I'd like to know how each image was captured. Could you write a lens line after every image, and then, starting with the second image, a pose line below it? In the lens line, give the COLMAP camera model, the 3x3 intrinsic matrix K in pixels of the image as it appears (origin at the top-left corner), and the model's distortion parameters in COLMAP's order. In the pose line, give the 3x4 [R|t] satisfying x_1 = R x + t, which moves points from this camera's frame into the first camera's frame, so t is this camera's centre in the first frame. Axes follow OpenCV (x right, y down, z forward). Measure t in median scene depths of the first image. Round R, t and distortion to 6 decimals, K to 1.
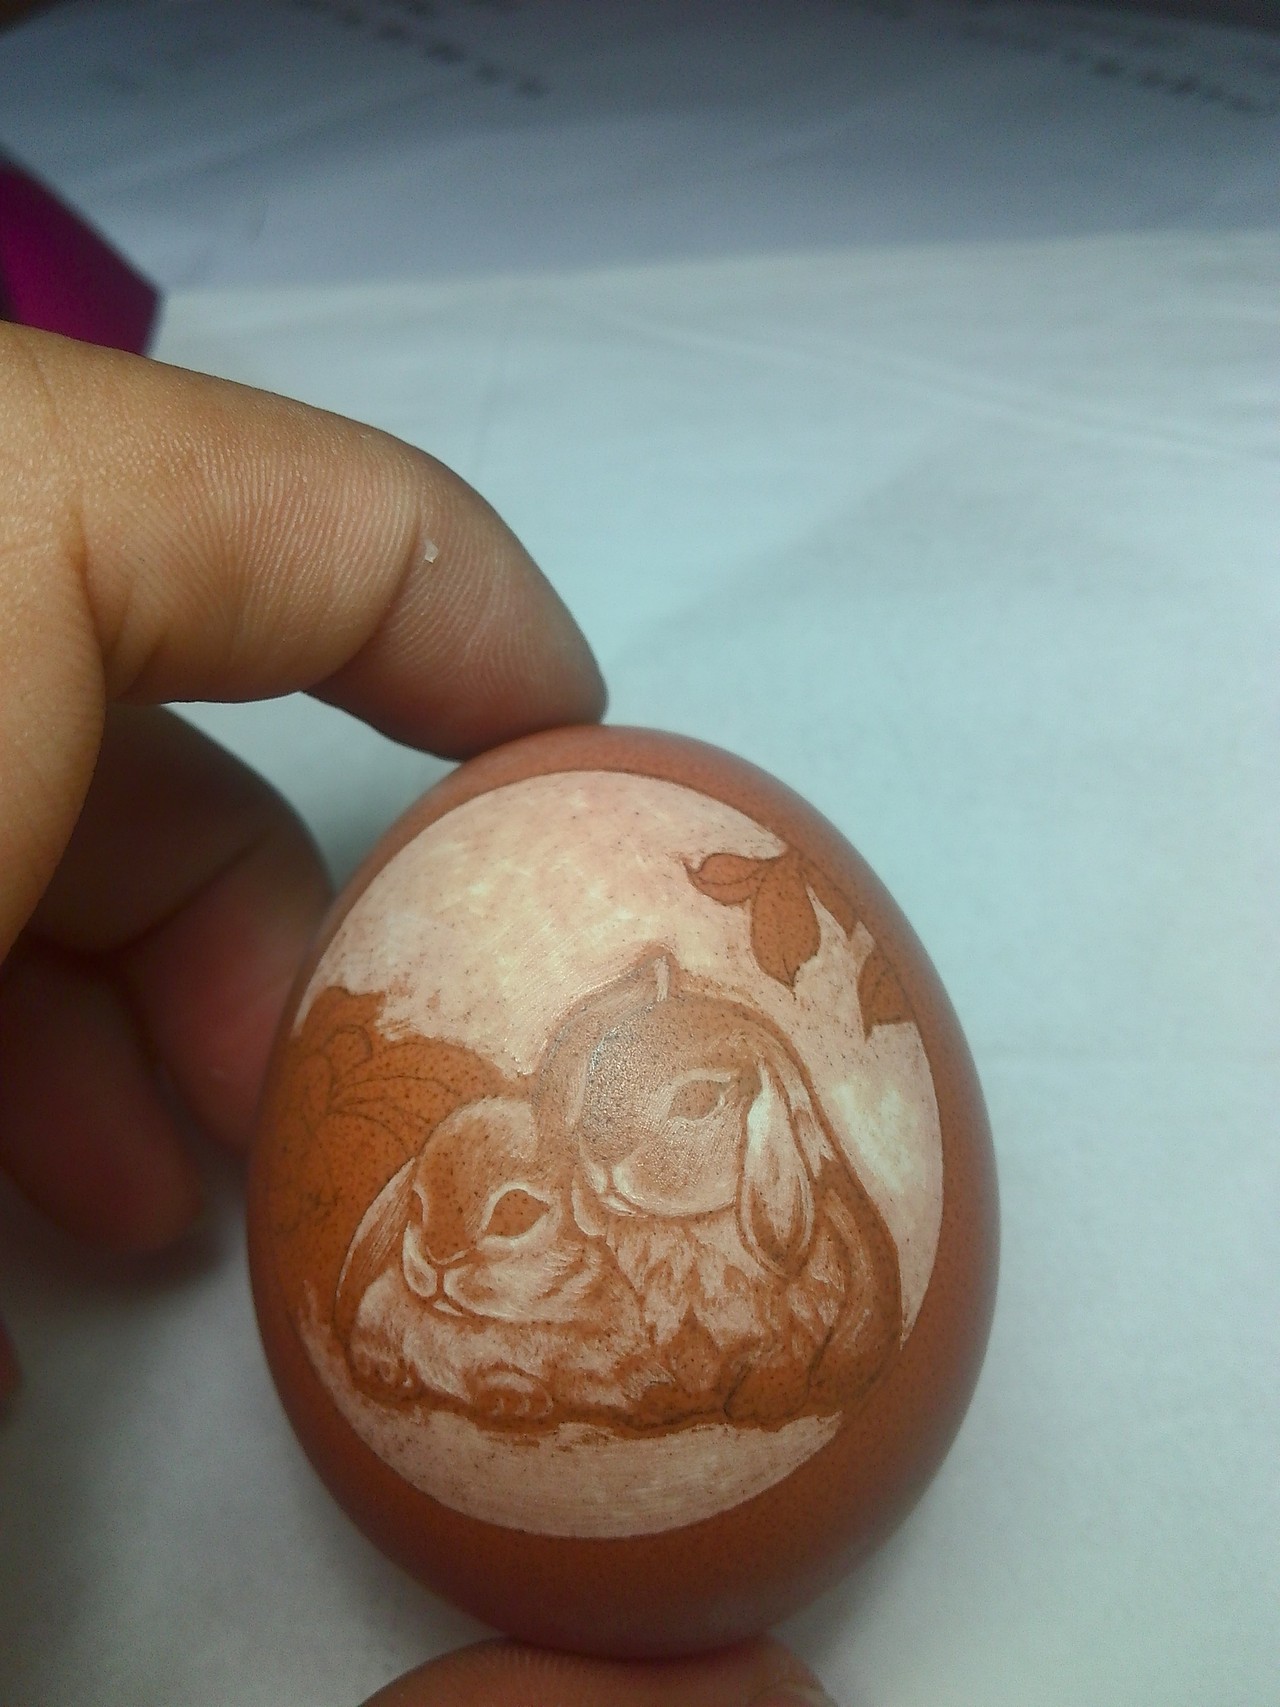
lens RADIAL K [[1526.8, 0, 643.7], [0, 1526.8, 876.1], [0, 0, 1]] dist [0.147584, -0.175173]
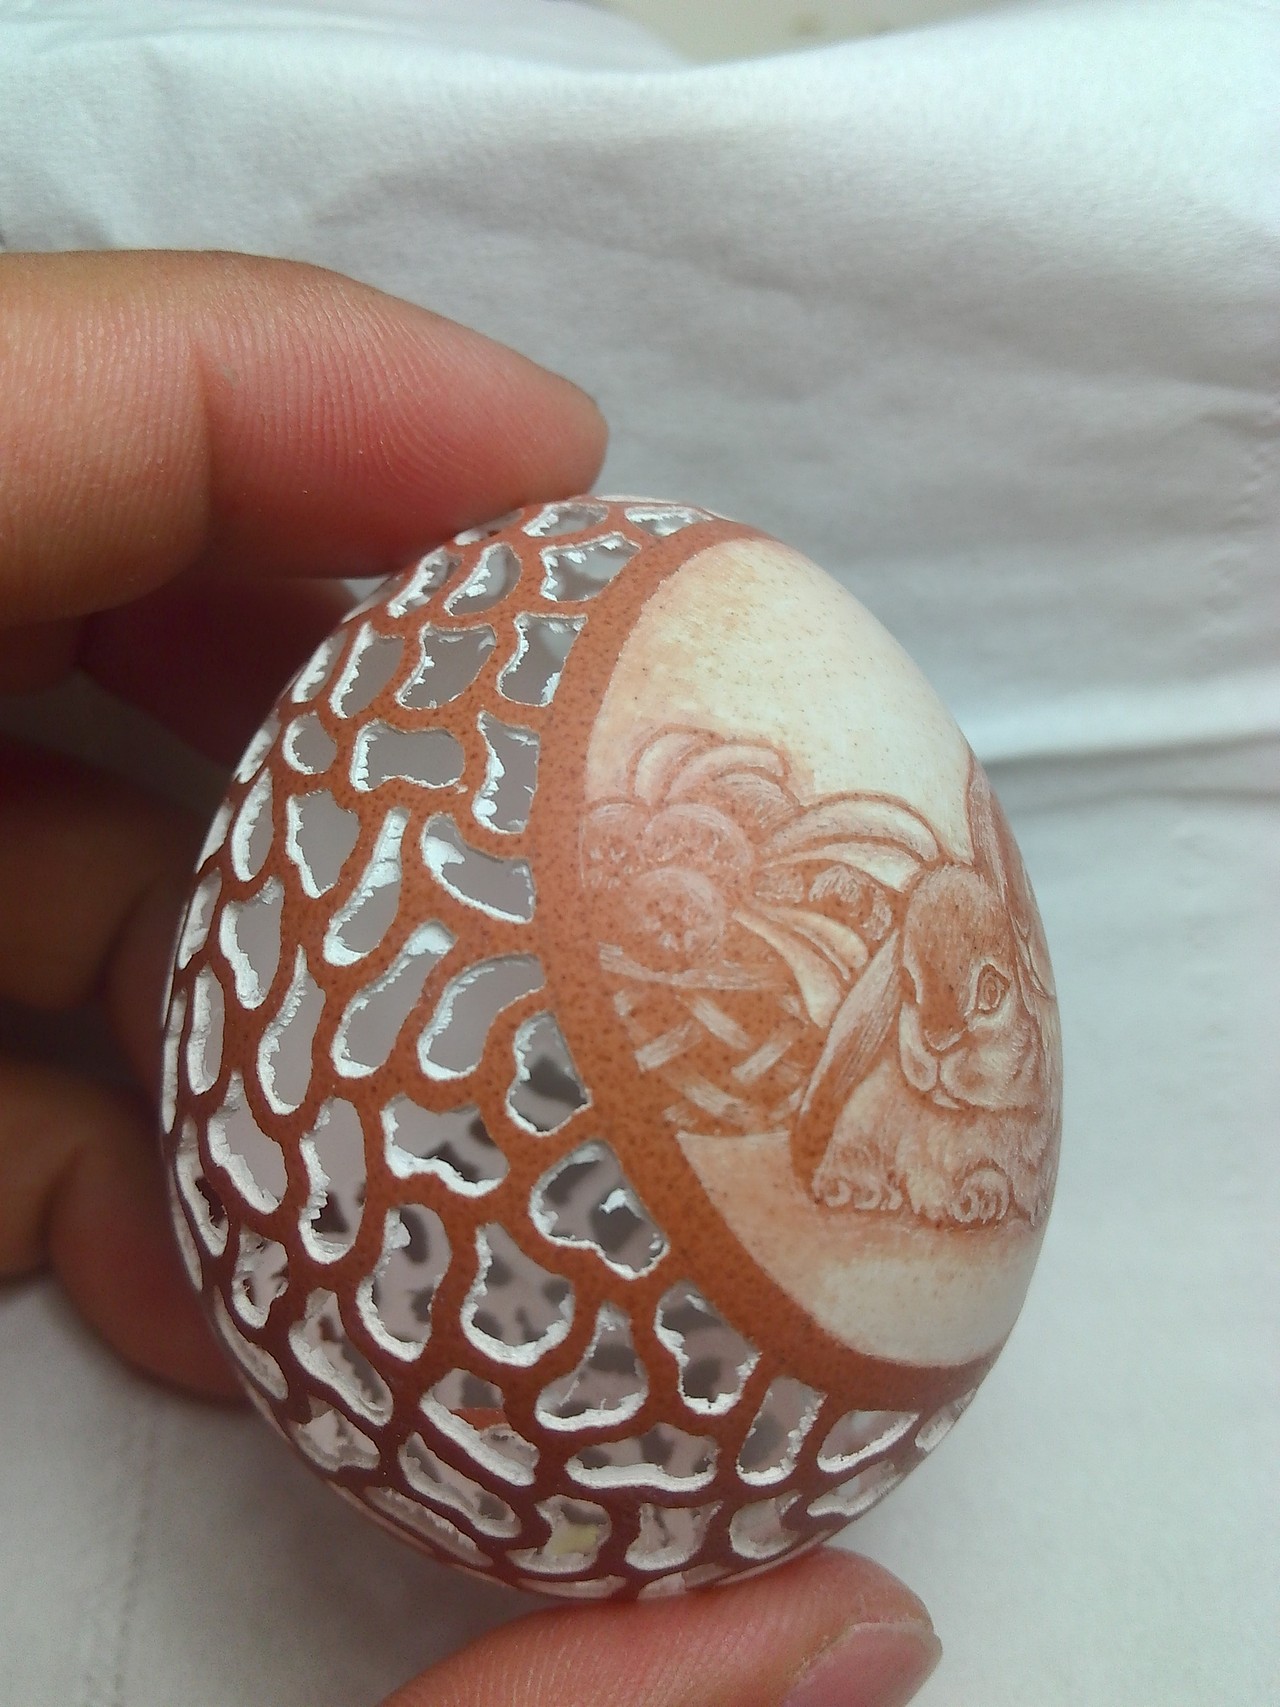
lens RADIAL K [[1526.8, 0, 659.3], [0, 1526.8, 877.0], [0, 0, 1]] dist [0.147584, -0.175173]
pose [[0.496416, 0.106062, 0.861581, -0.943387], [-0.023747, 0.993796, -0.108656, 0.251997], [-0.867760, 0.033478, 0.495855, 0.711558]]
